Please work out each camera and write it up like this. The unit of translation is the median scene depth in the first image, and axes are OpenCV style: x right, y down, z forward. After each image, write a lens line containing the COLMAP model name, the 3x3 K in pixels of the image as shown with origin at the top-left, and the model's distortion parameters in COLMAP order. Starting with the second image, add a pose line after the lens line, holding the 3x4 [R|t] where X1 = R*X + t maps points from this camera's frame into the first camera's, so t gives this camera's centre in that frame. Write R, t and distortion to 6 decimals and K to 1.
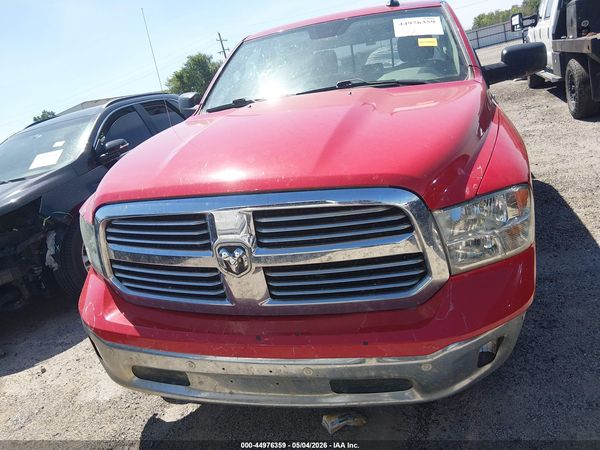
lens RADIAL K [[450.0, 0, 300.0], [0, 450.0, 225.0], [0, 0, 1]] dist [0.103669, -0.188179]
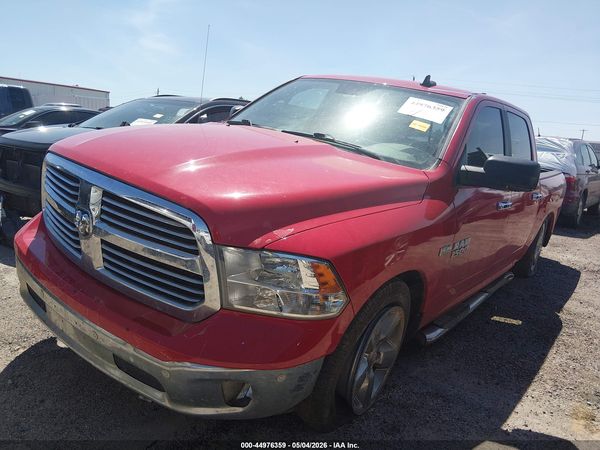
lens RADIAL K [[450.0, 0, 300.0], [0, 450.0, 225.0], [0, 0, 1]] dist [0.103669, -0.188179]
pose [[0.883956, 0.374372, -0.280120, 0.695113], [-0.394551, 0.918713, -0.017228, -0.123264], [0.250900, 0.125750, 0.959810, -0.029339]]
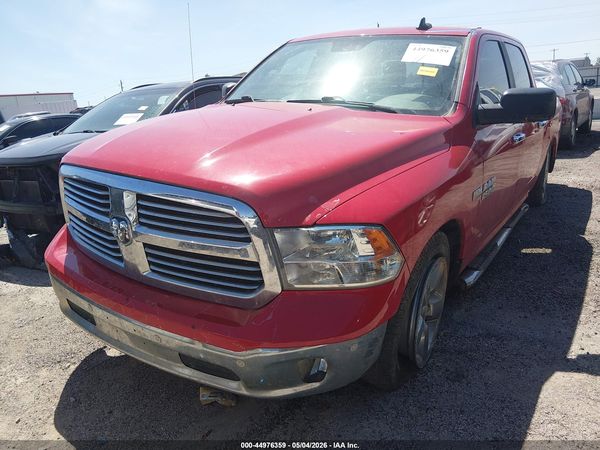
lens RADIAL K [[450.0, 0, 300.0], [0, 450.0, 225.0], [0, 0, 1]] dist [0.103669, -0.188179]
pose [[0.941800, 0.232496, -0.242812, 0.568288], [-0.228719, 0.972496, 0.044040, -0.093935], [0.246373, 0.014058, 0.969073, -0.043866]]
